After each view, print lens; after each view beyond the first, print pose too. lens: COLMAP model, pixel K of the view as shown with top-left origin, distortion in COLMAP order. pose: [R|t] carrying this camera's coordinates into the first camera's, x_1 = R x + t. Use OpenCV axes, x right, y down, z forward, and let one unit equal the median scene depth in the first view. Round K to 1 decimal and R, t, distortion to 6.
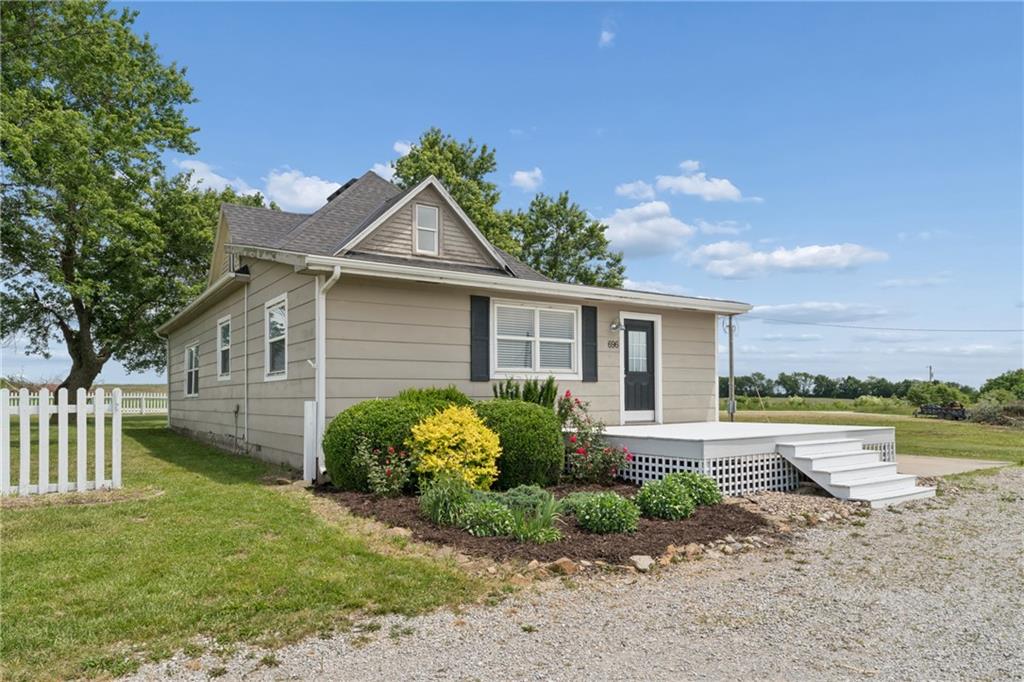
lens RADIAL K [[654.3, 0, 512.0], [0, 654.3, 341.0], [0, 0, 1]] dist [-0.002030, 0.001306]
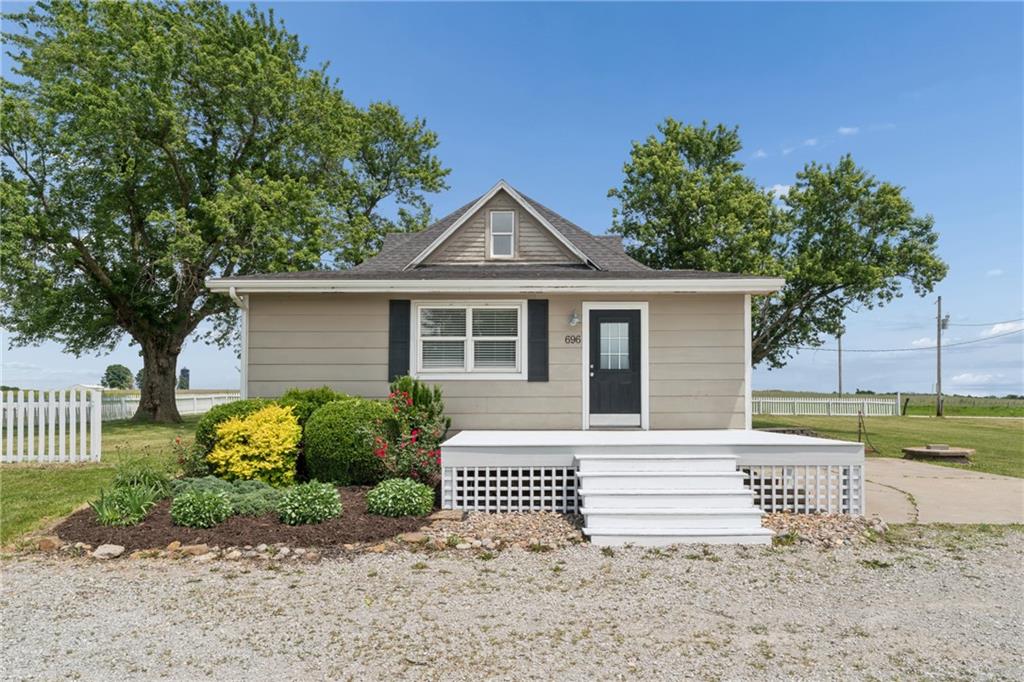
lens RADIAL K [[654.3, 0, 512.0], [0, 654.3, 341.0], [0, 0, 1]] dist [-0.002030, 0.001306]
pose [[0.832684, -0.045822, -0.551850, 0.571372], [0.043910, 0.998896, -0.016686, 0.018159], [0.552005, -0.010337, 0.833776, 0.202177]]
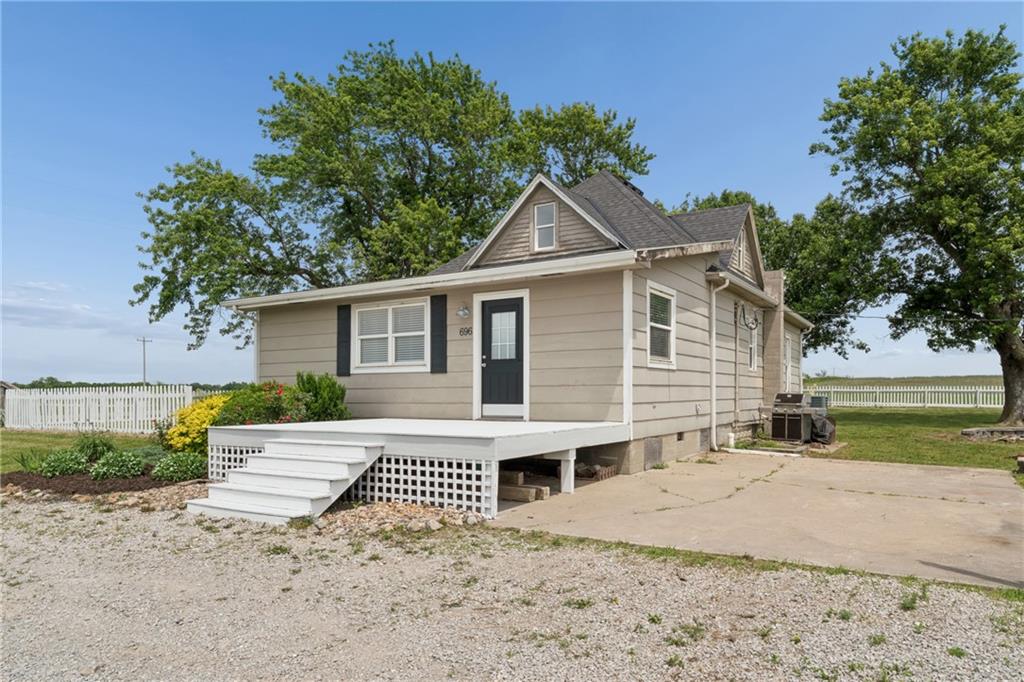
lens RADIAL K [[654.3, 0, 512.0], [0, 654.3, 341.0], [0, 0, 1]] dist [-0.002030, 0.001306]
pose [[0.425856, -0.068833, -0.902169, 0.995564], [0.079065, 0.996119, -0.038680, 0.058290], [0.901330, -0.054858, 0.429645, 0.651964]]
